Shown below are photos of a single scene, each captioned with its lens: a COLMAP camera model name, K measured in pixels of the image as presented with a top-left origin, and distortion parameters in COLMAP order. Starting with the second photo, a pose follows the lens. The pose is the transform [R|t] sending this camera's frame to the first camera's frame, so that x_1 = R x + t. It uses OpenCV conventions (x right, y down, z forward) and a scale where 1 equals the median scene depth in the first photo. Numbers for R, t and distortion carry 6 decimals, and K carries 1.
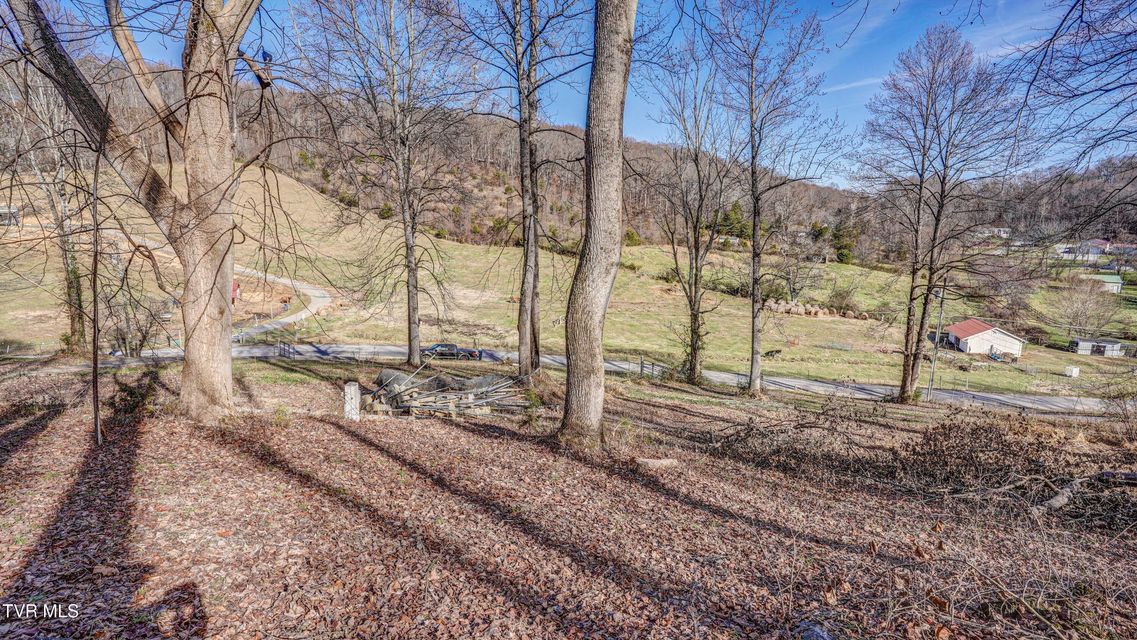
lens RADIAL K [[603.8, 0, 577.0], [0, 603.8, 314.4], [0, 0, 1]] dist [-0.004069, 0.021053]
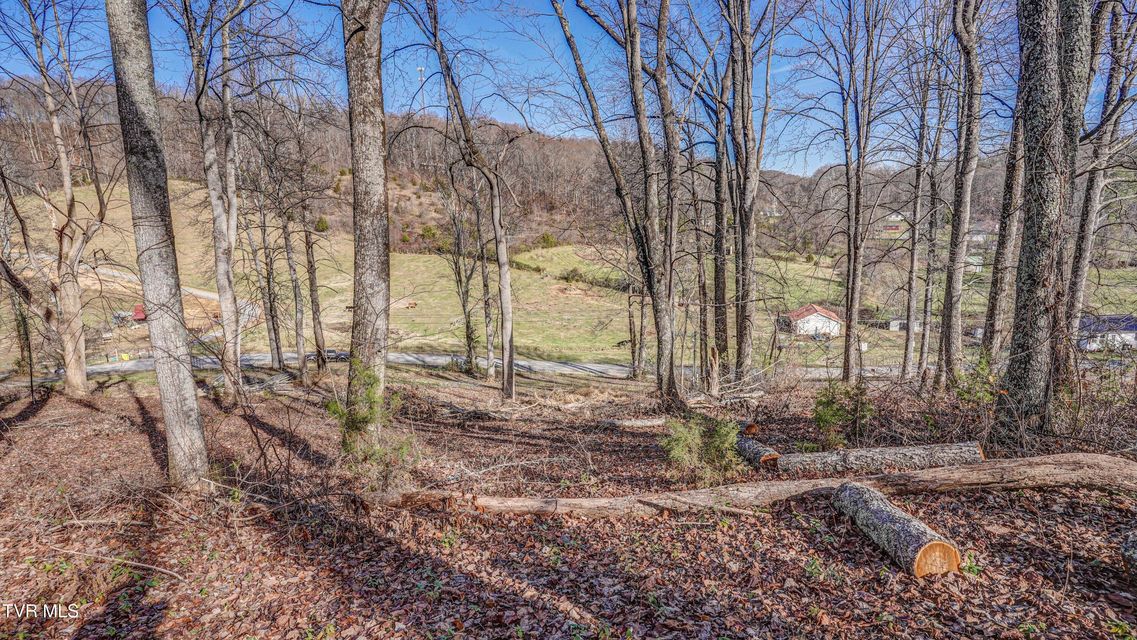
lens RADIAL K [[603.8, 0, 565.0], [0, 603.8, 311.1], [0, 0, 1]] dist [-0.004069, 0.021053]
pose [[0.998356, -0.045871, 0.034354, 1.598765], [0.045617, 0.998926, 0.008165, -0.137439], [-0.034692, -0.006585, 0.999376, -1.905053]]
